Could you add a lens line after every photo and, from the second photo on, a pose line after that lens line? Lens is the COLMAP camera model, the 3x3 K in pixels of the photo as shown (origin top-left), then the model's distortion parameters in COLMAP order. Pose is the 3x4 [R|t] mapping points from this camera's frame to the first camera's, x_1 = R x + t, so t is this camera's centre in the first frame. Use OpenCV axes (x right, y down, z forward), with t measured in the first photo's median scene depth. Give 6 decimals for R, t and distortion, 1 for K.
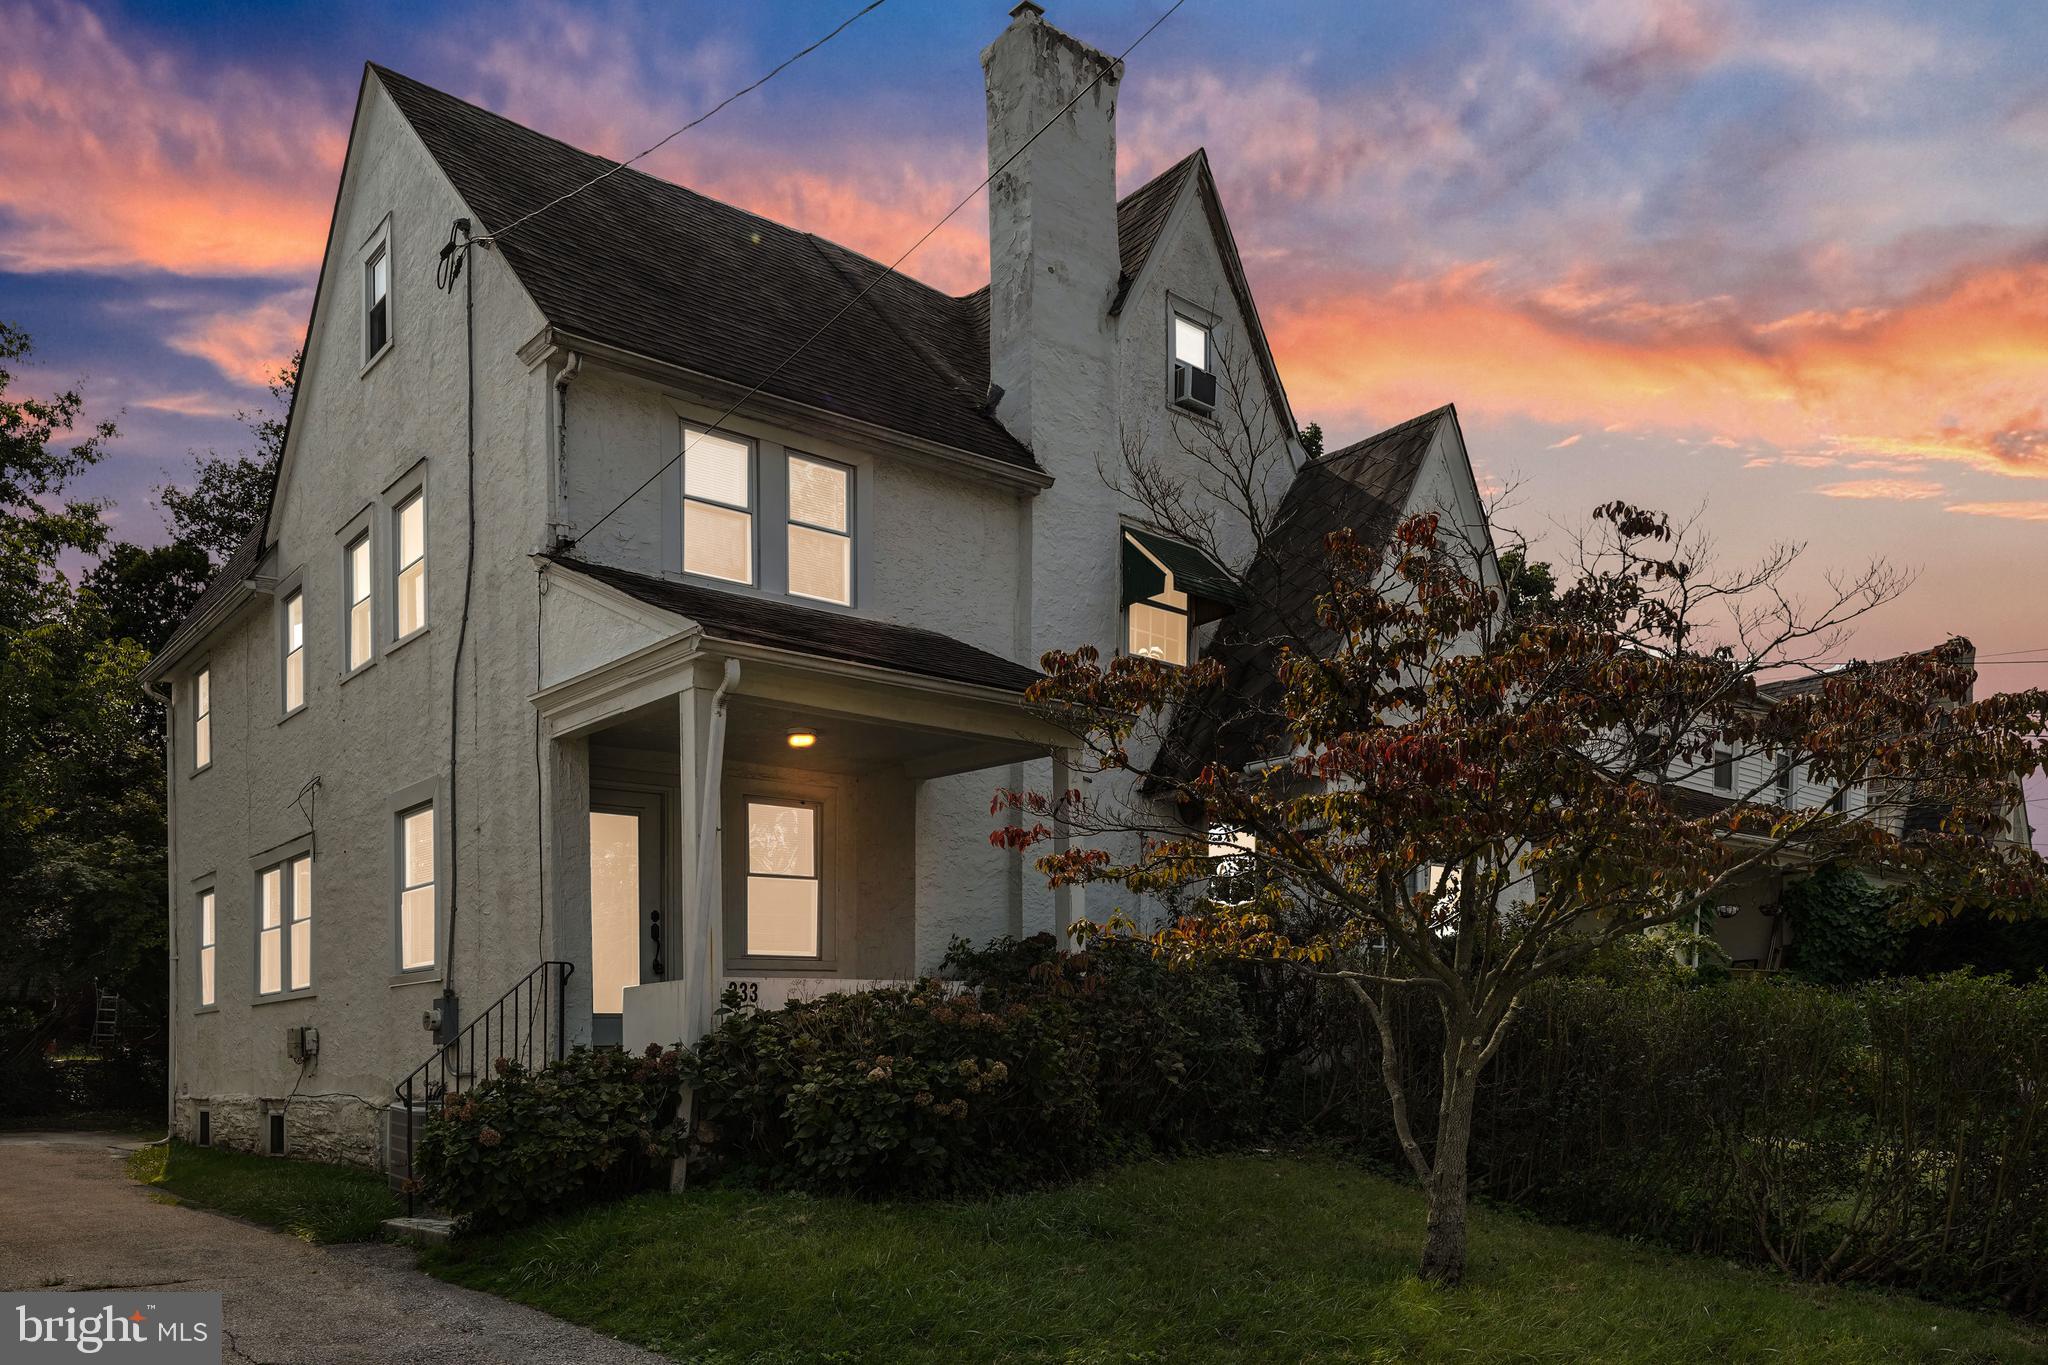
lens RADIAL K [[1484.5, 0, 1025.1], [0, 1484.5, 688.1], [0, 0, 1]] dist [0.000430, 0.002058]
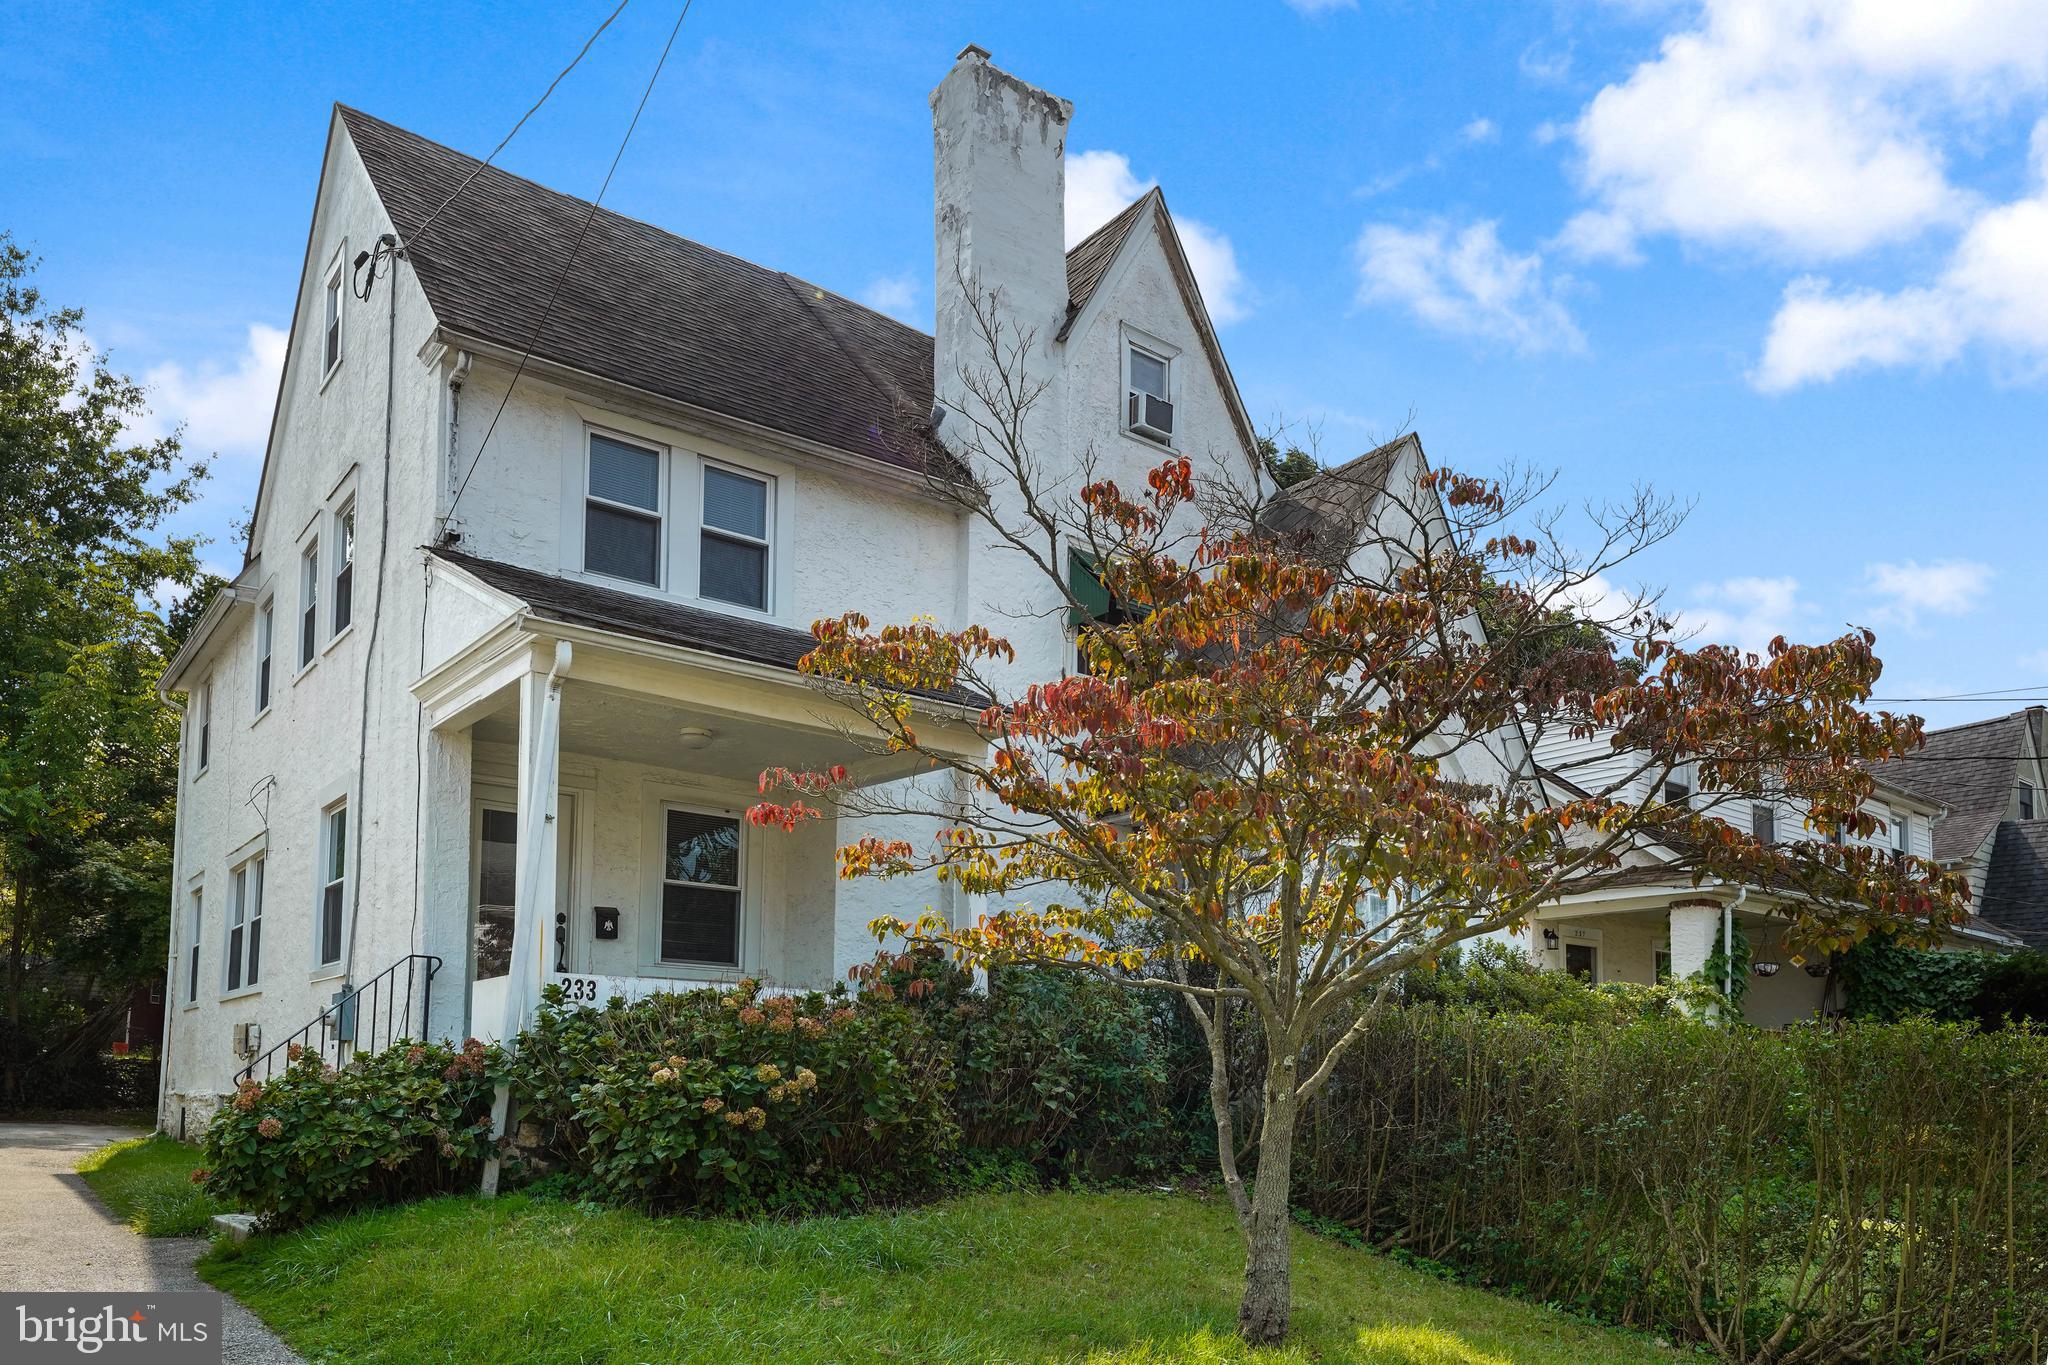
lens RADIAL K [[1381.7, 0, 1007.8], [0, 1381.7, 616.6], [0, 0, 1]] dist [0.000877, 0.001157]
pose [[0.995905, 0.009563, -0.089898, 0.143056], [-0.018050, 0.995402, -0.094074, 0.035977], [0.088585, 0.095312, 0.991498, 0.090619]]
